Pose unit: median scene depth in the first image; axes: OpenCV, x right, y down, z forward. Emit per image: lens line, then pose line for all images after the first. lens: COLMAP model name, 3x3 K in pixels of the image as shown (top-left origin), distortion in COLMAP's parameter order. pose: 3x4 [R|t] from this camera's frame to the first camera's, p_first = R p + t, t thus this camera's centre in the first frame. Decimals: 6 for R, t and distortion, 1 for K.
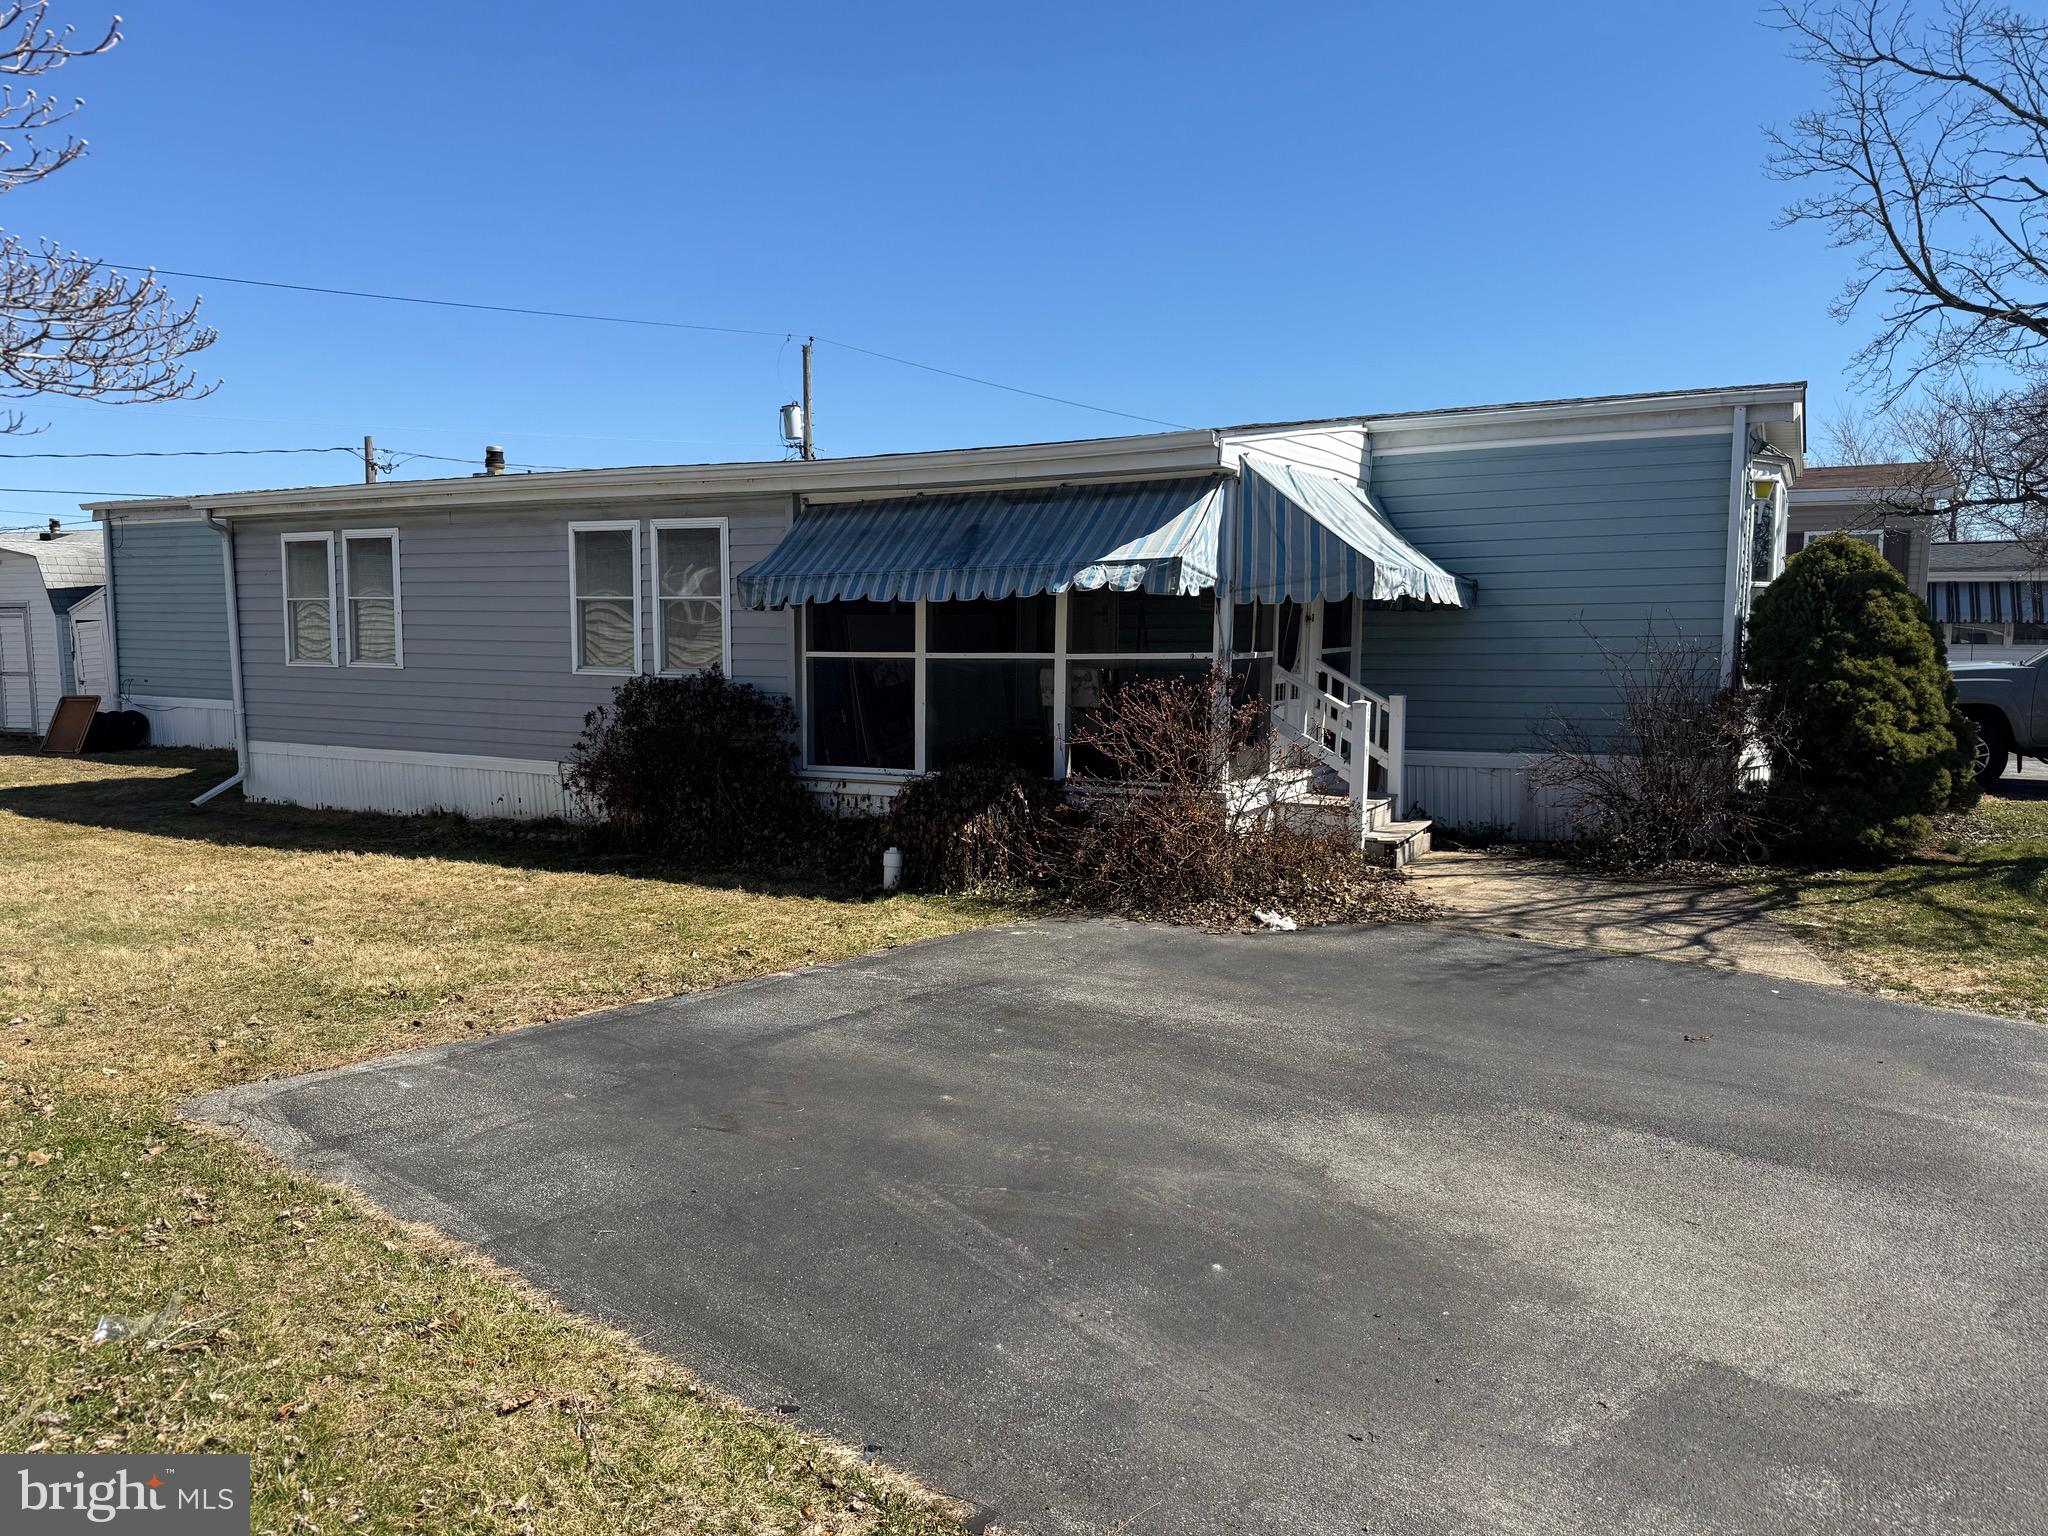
lens RADIAL K [[1385.5, 0, 1017.9], [0, 1385.5, 778.9], [0, 0, 1]] dist [0.147984, -0.261633]
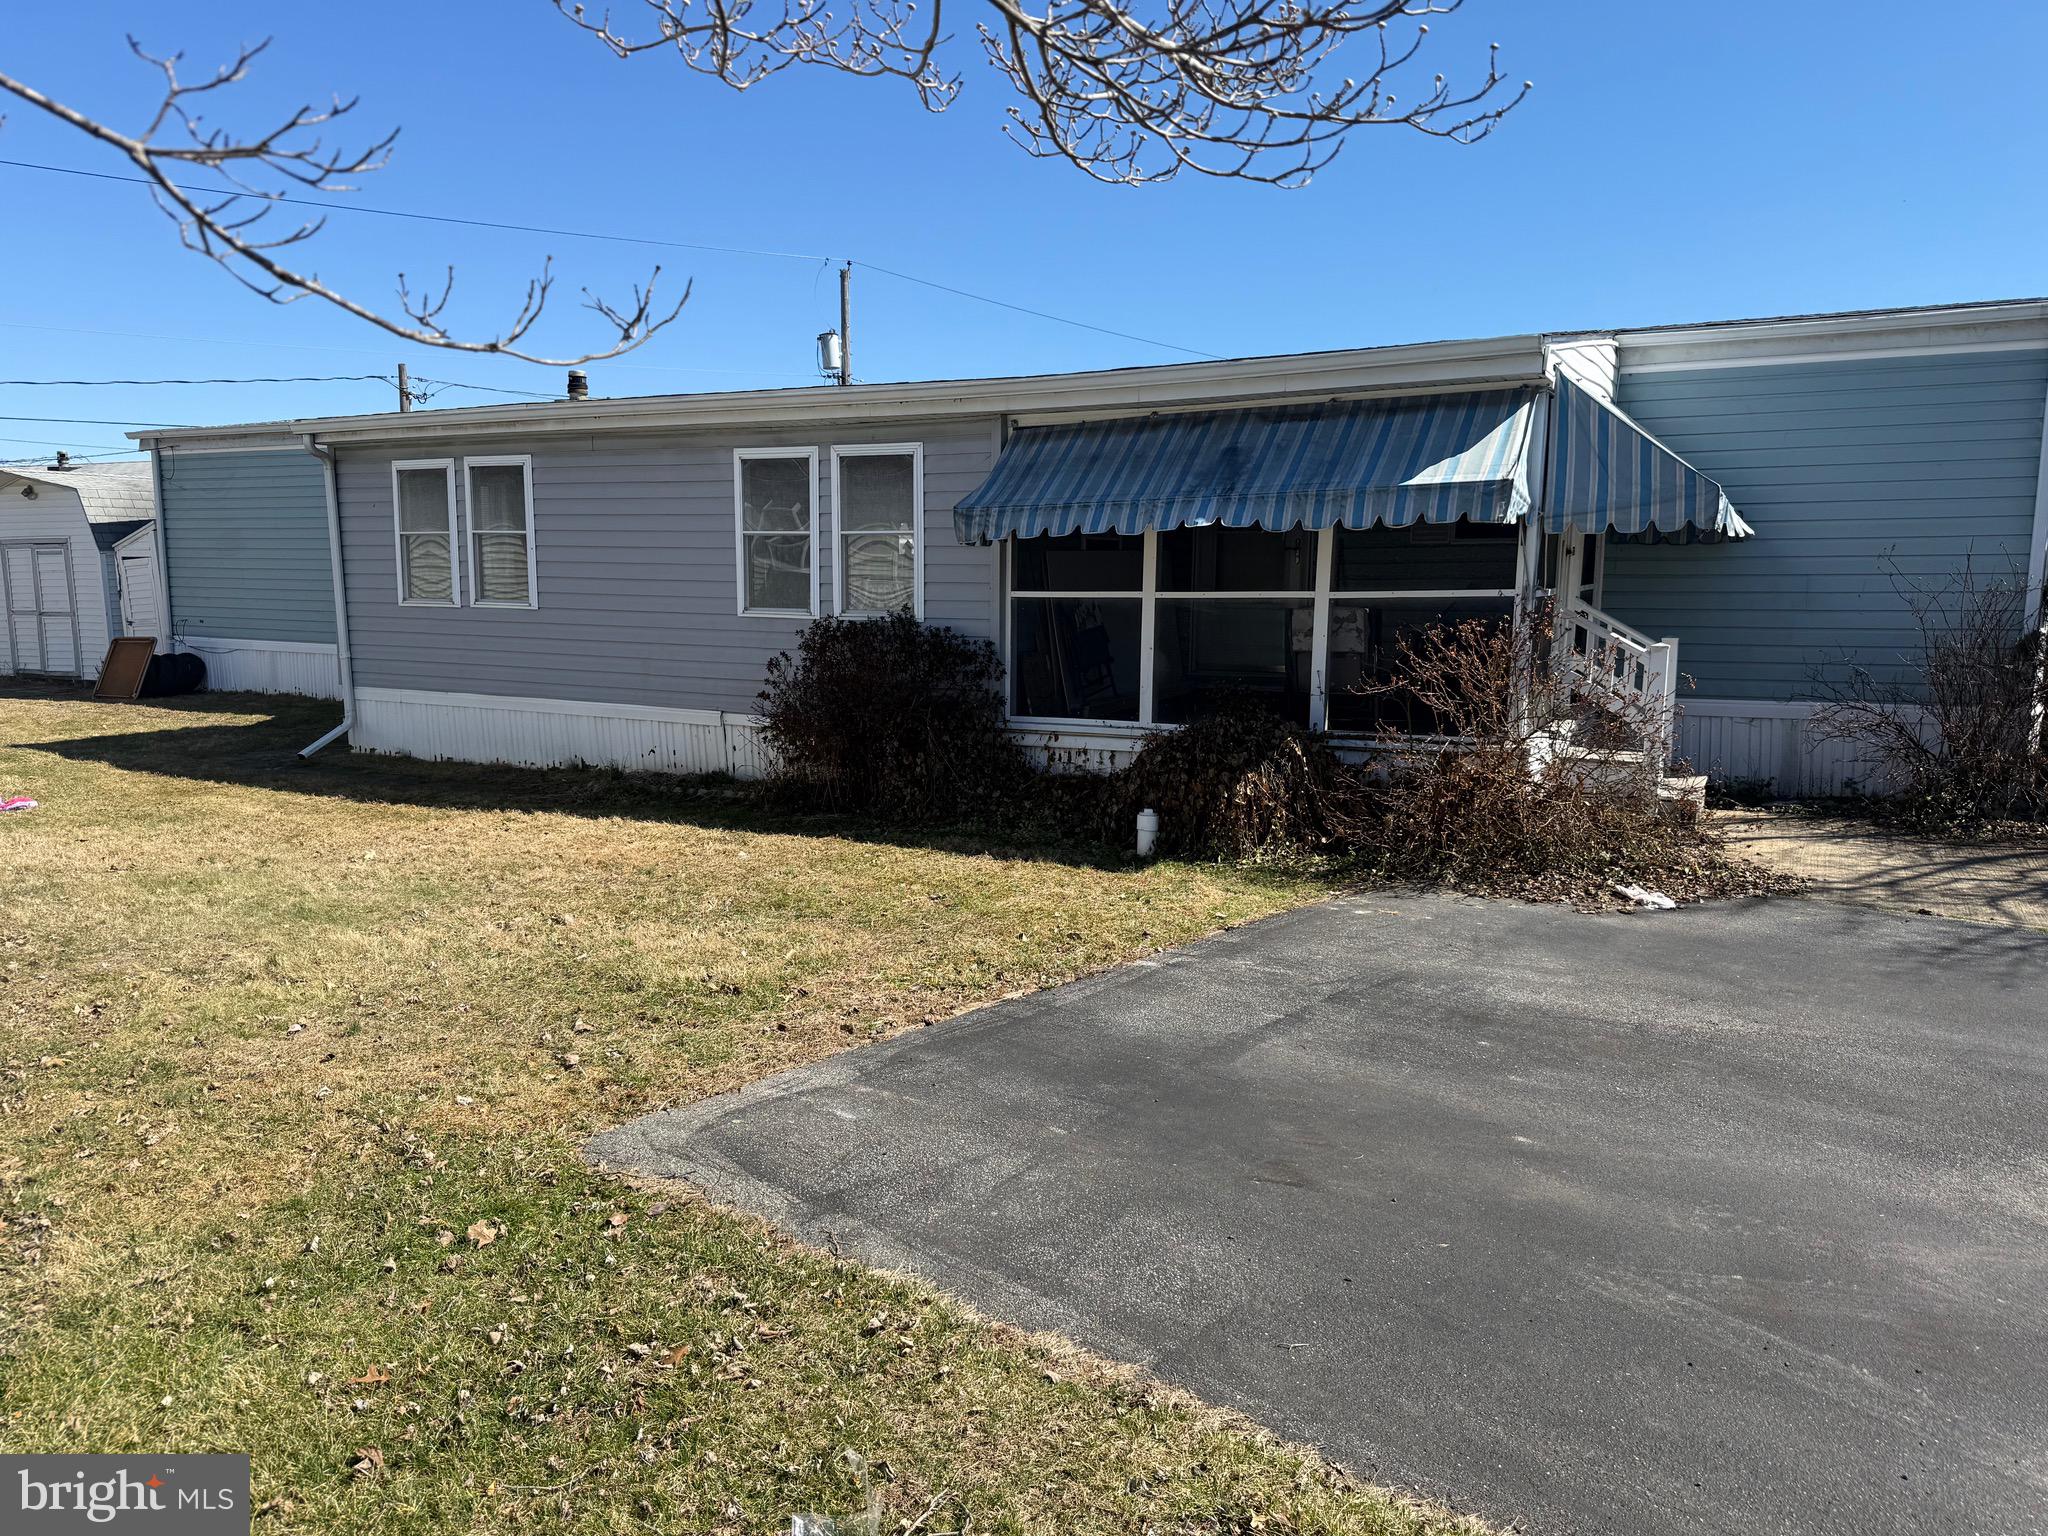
lens RADIAL K [[1385.5, 0, 1017.9], [0, 1385.5, 778.9], [0, 0, 1]] dist [0.147984, -0.261633]
pose [[0.999939, -0.001115, 0.011022, -0.168881], [0.000650, 0.999112, 0.042128, -0.007514], [-0.011060, -0.042118, 0.999051, 0.092565]]
